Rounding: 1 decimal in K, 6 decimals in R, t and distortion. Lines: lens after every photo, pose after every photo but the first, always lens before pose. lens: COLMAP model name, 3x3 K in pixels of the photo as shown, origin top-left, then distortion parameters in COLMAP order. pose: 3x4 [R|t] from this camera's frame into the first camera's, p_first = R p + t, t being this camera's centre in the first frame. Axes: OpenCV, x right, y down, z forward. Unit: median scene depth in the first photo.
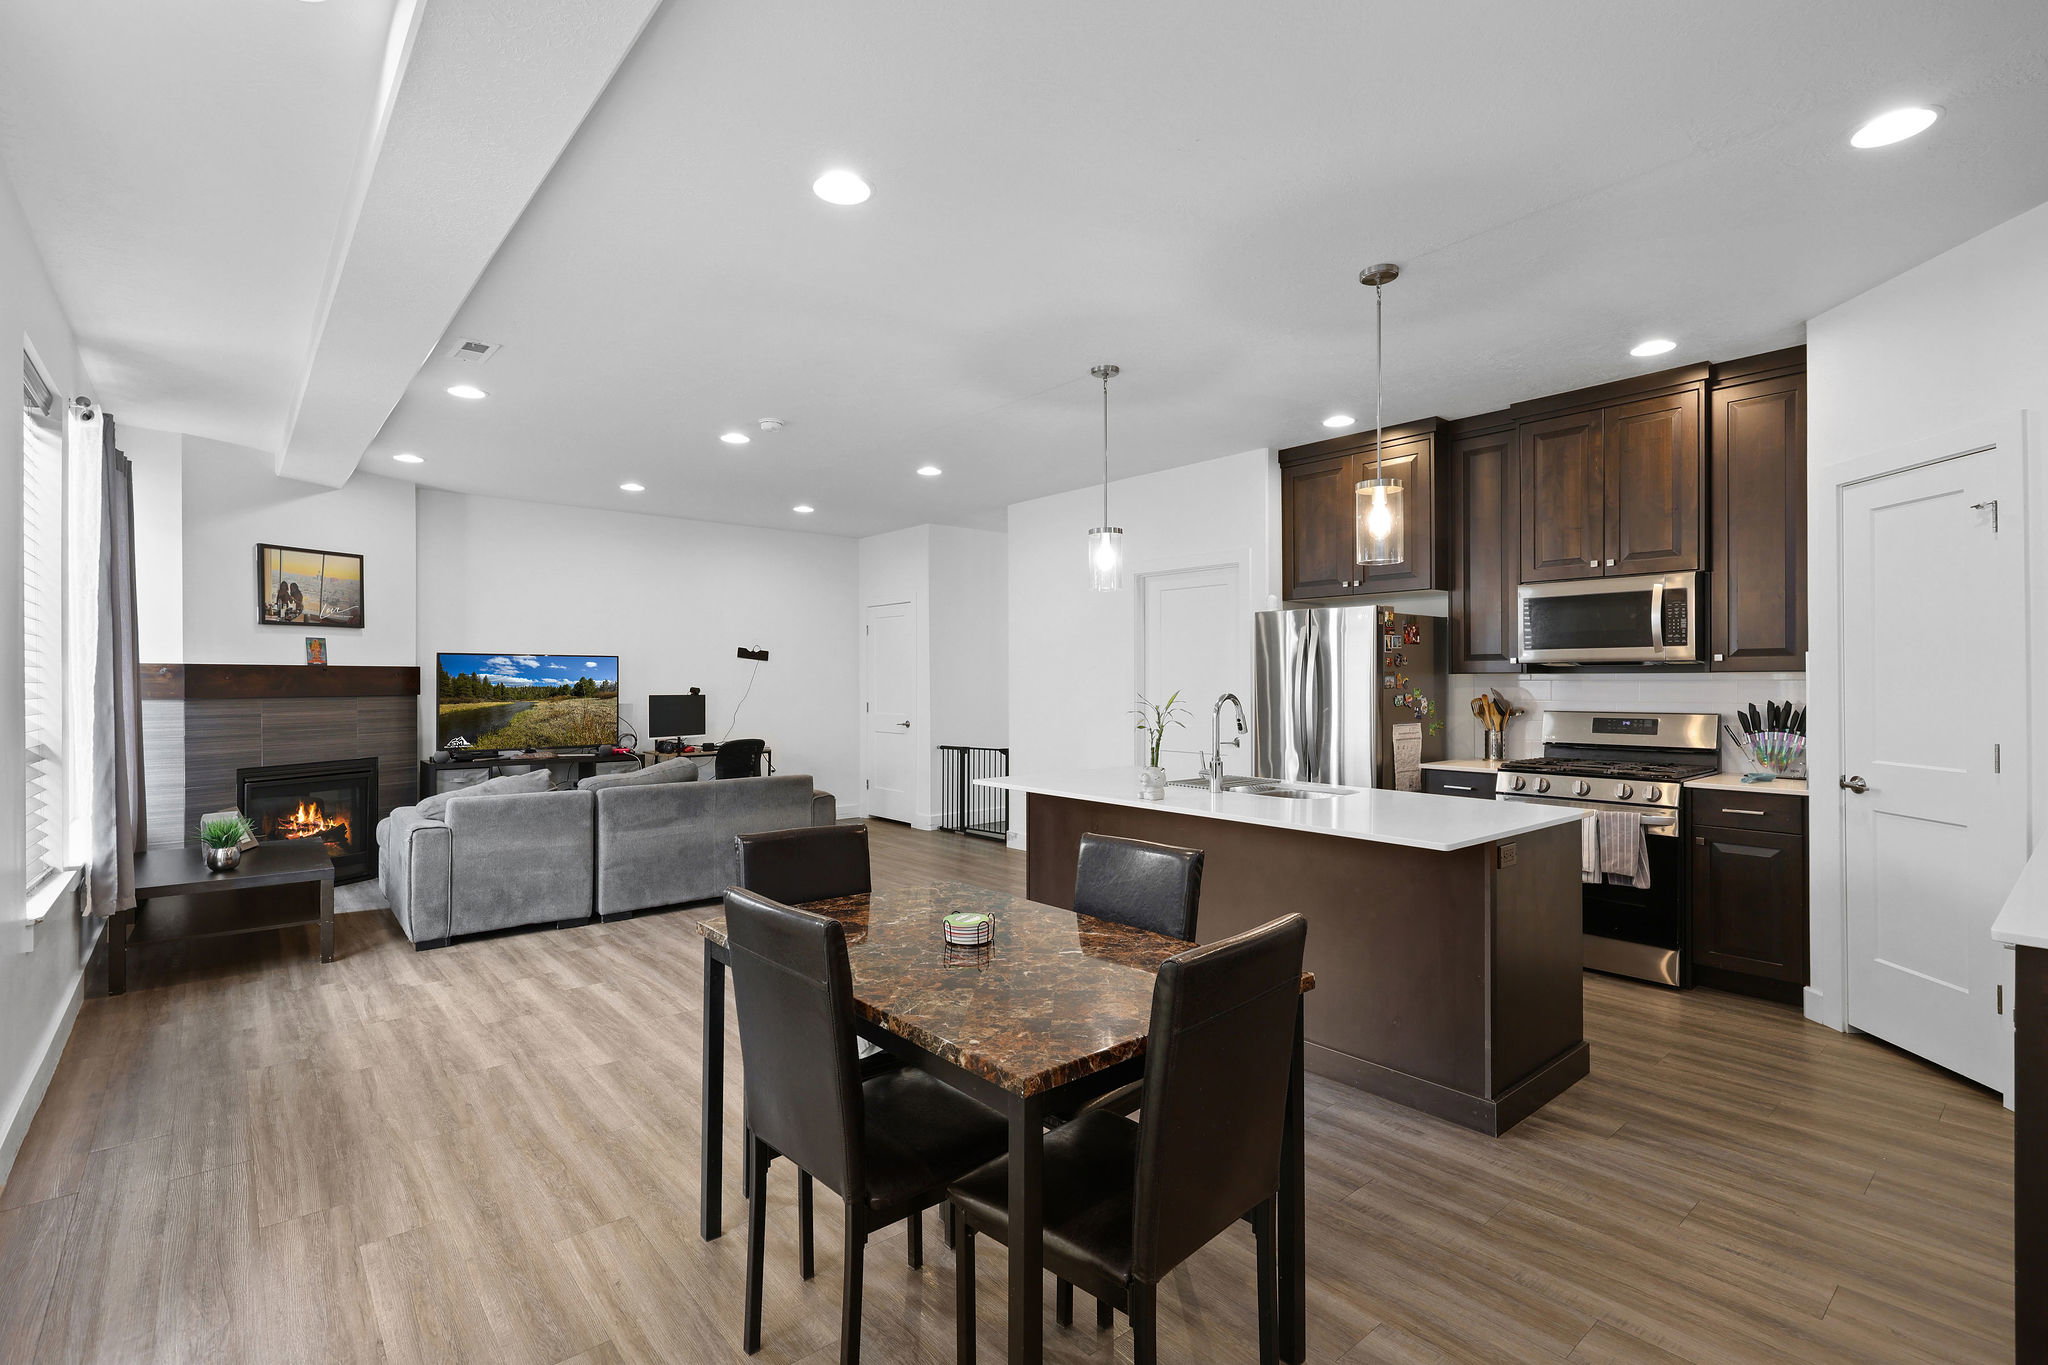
lens RADIAL K [[946.8, 0, 1017.4], [0, 946.8, 677.2], [0, 0, 1]] dist [0.006244, 0.000249]
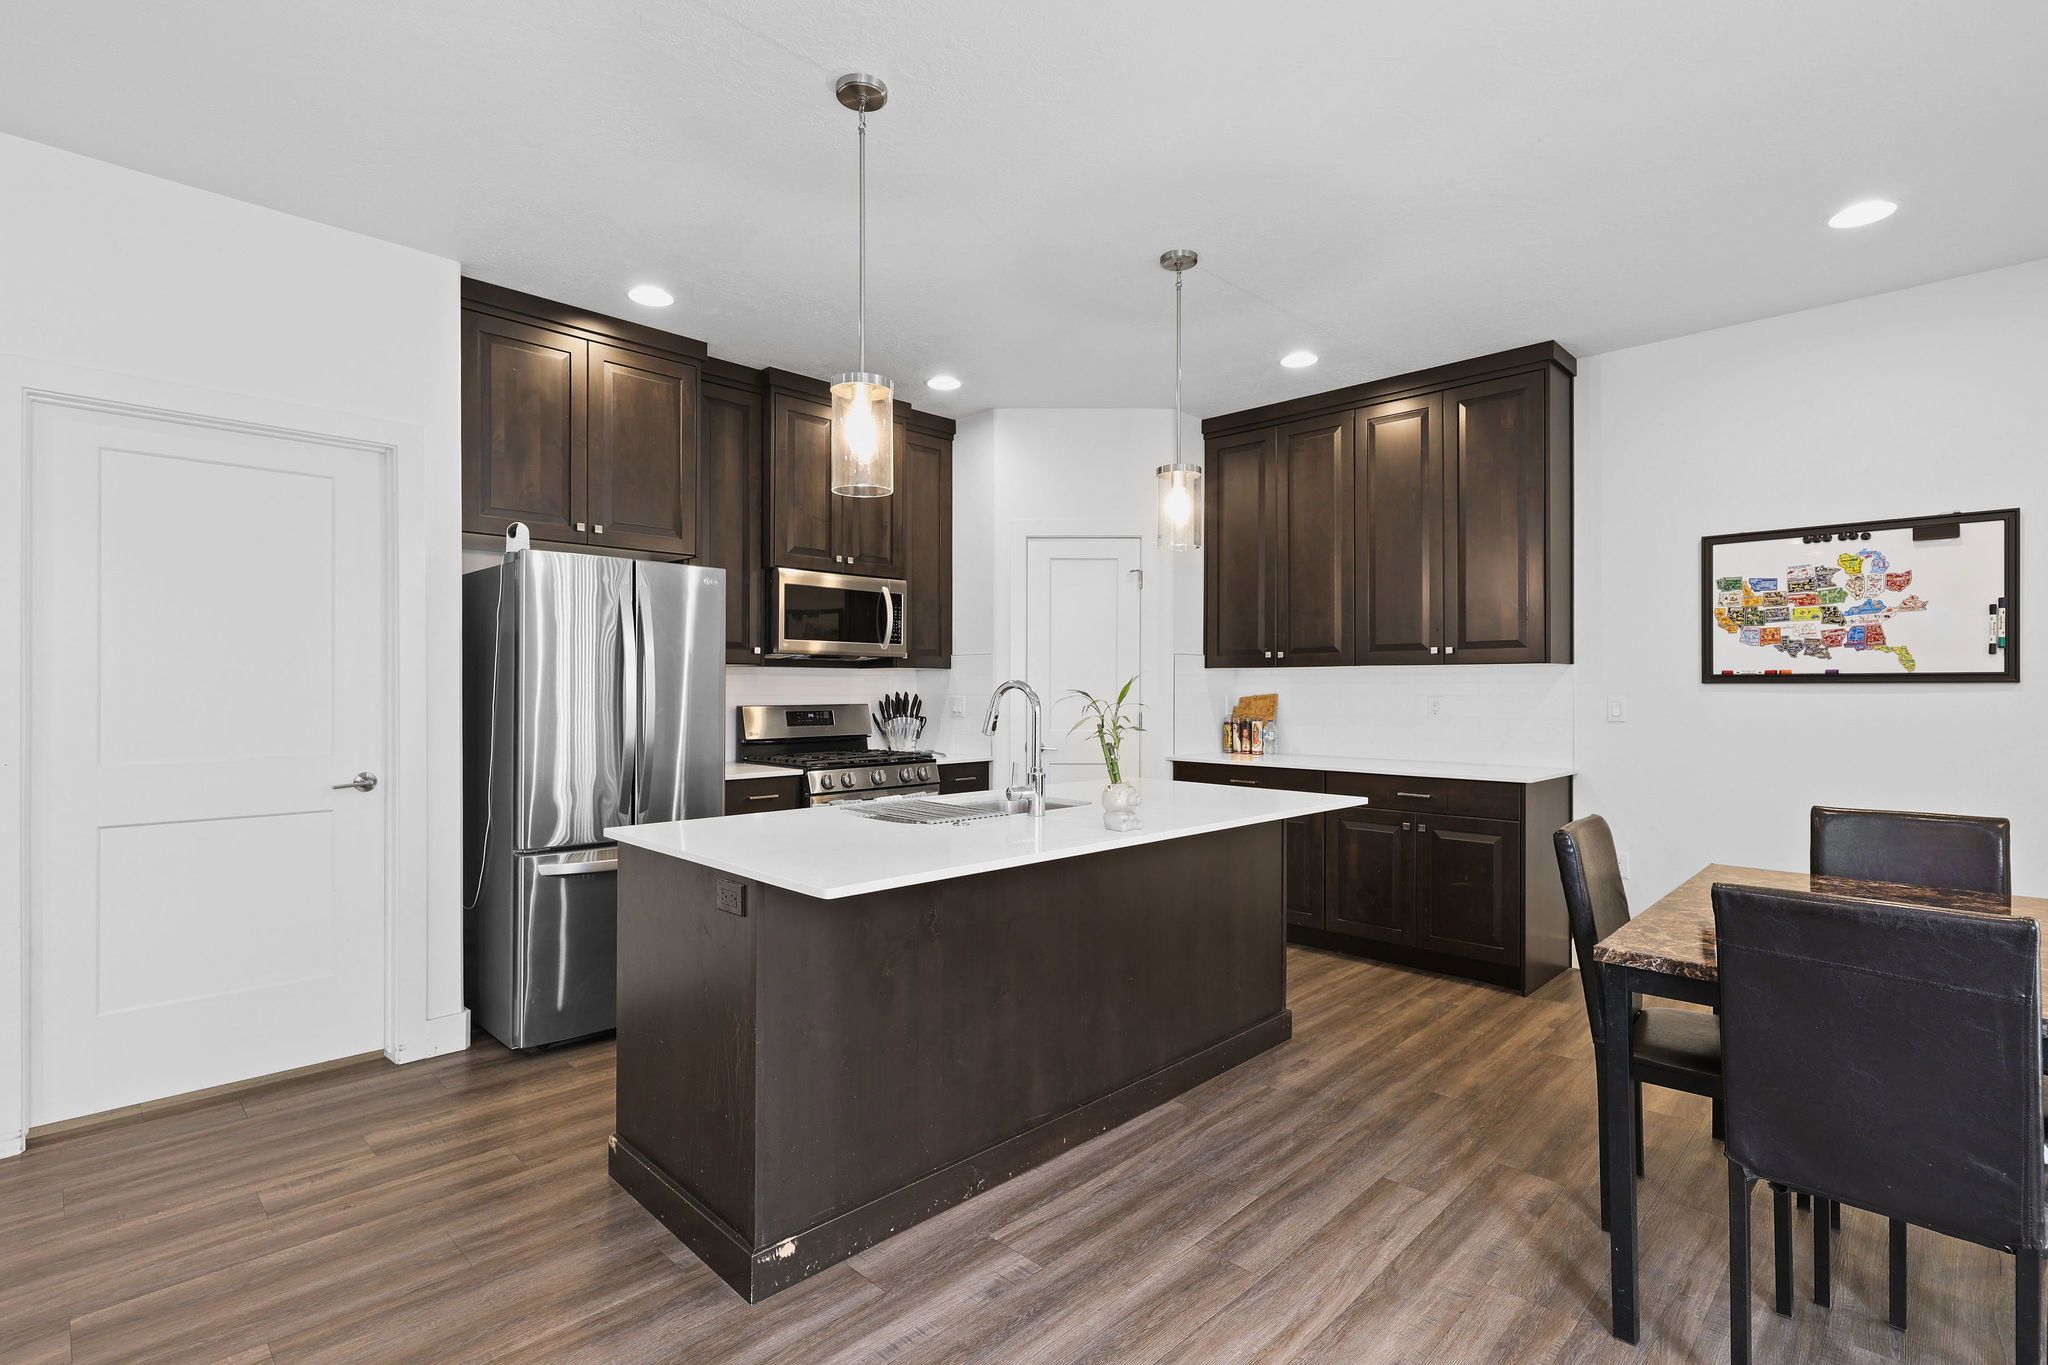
lens RADIAL K [[971.0, 0, 1009.8], [0, 971.0, 693.0], [0, 0, 1]] dist [-0.003747, 0.000761]
pose [[-0.082070, -0.006575, 0.996605, -0.470075], [-0.005479, 0.999966, 0.006146, 0.017616], [-0.996612, -0.004956, -0.082103, 0.951780]]
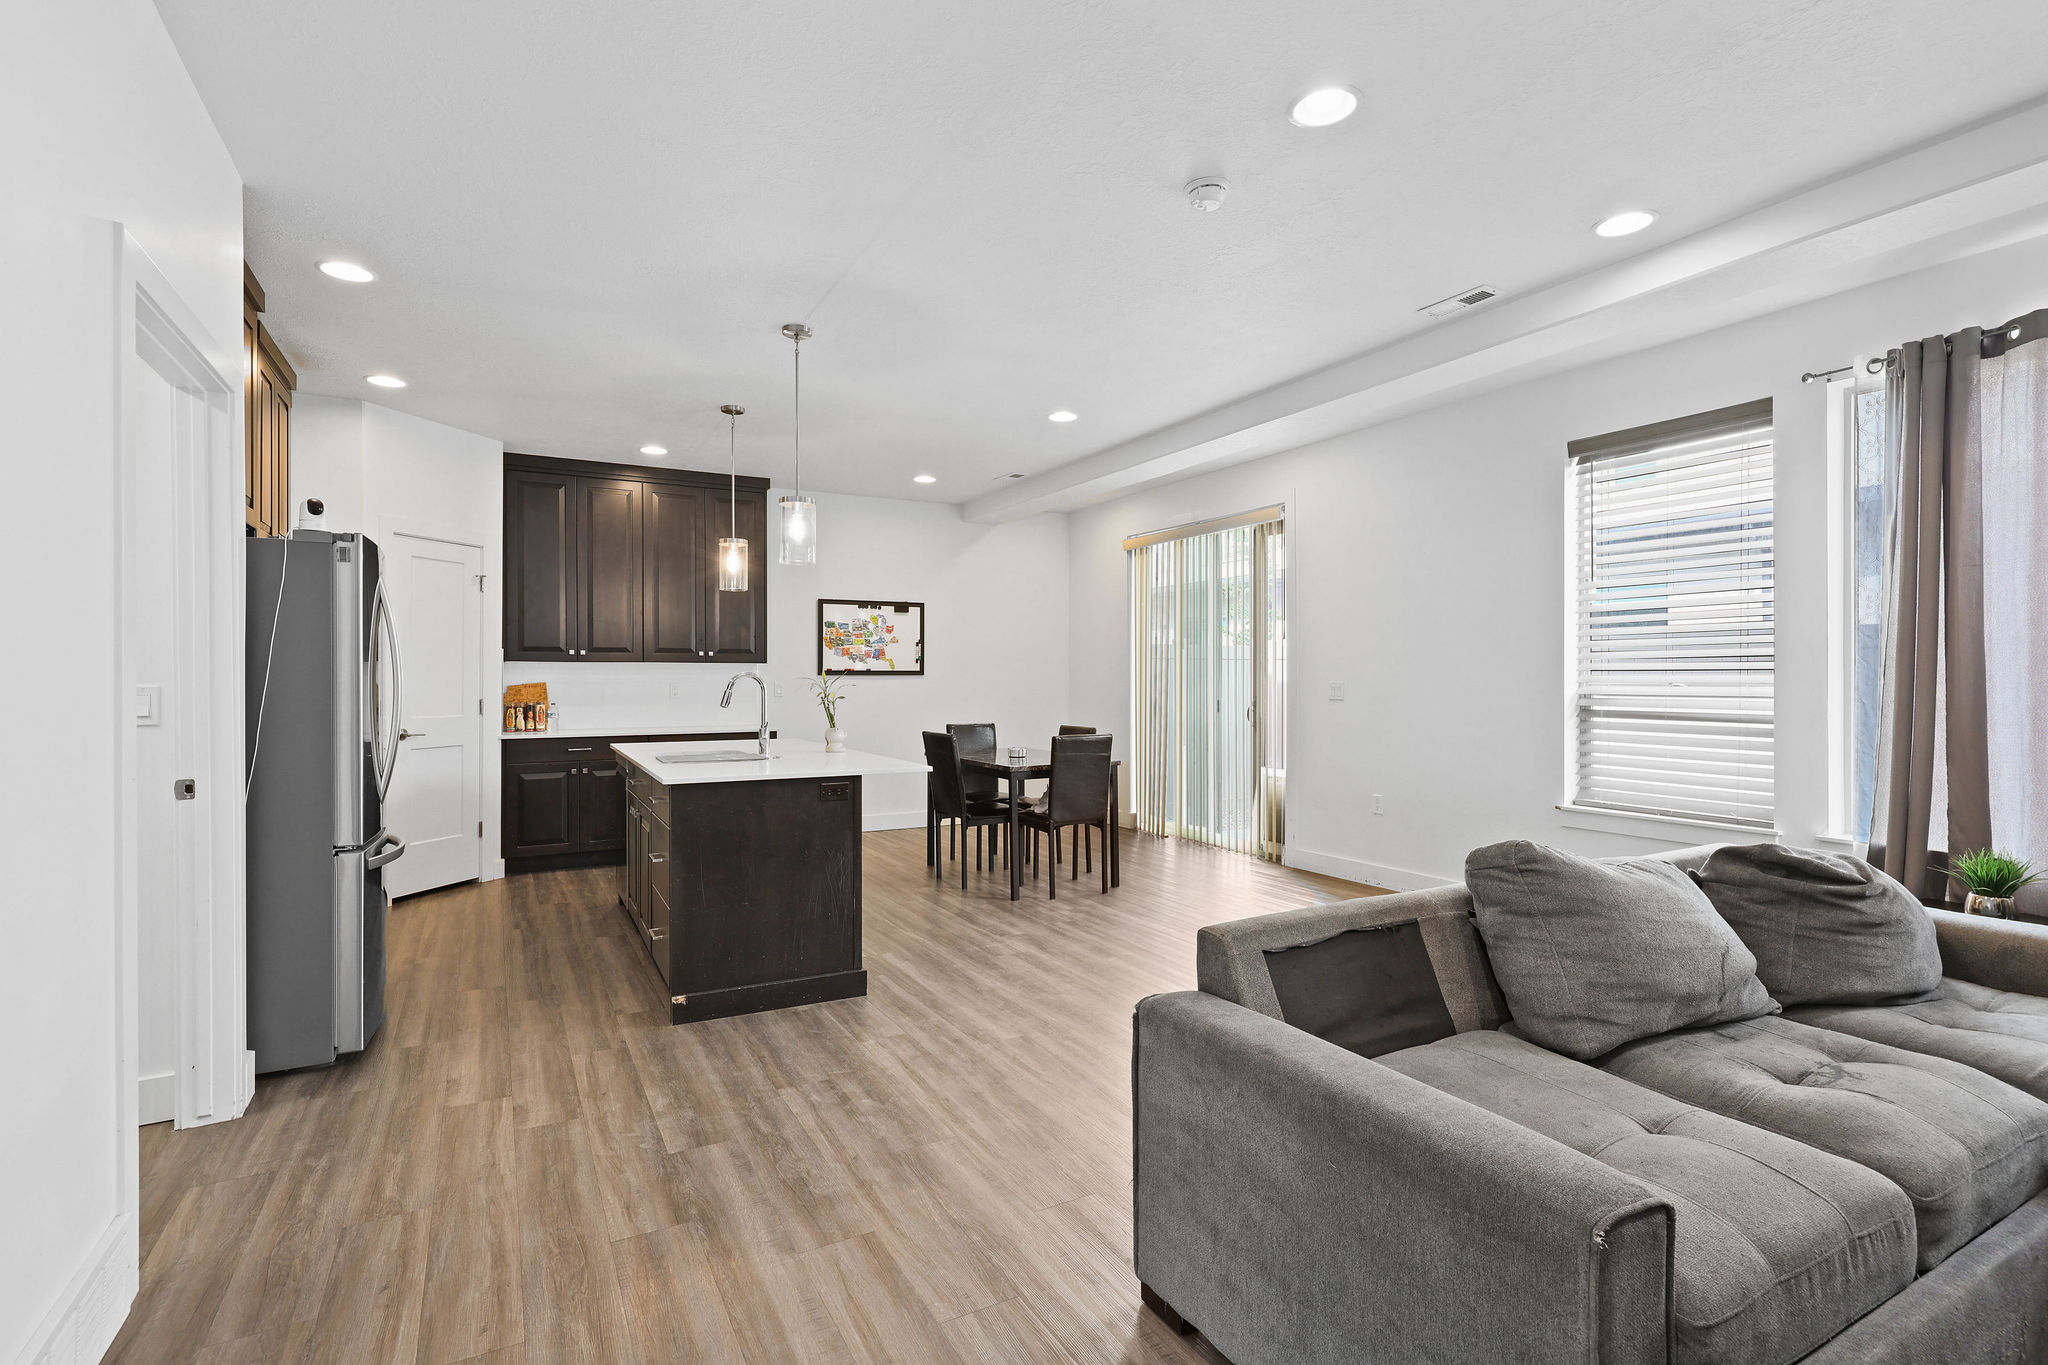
lens RADIAL K [[971.0, 0, 1019.5], [0, 971.0, 676.4], [0, 0, 1]] dist [-0.003747, 0.000761]
pose [[-0.981100, 0.005769, 0.193415, -0.304829], [0.003472, 0.999919, -0.012214, 0.035747], [-0.193470, -0.011311, -0.981041, 1.894491]]
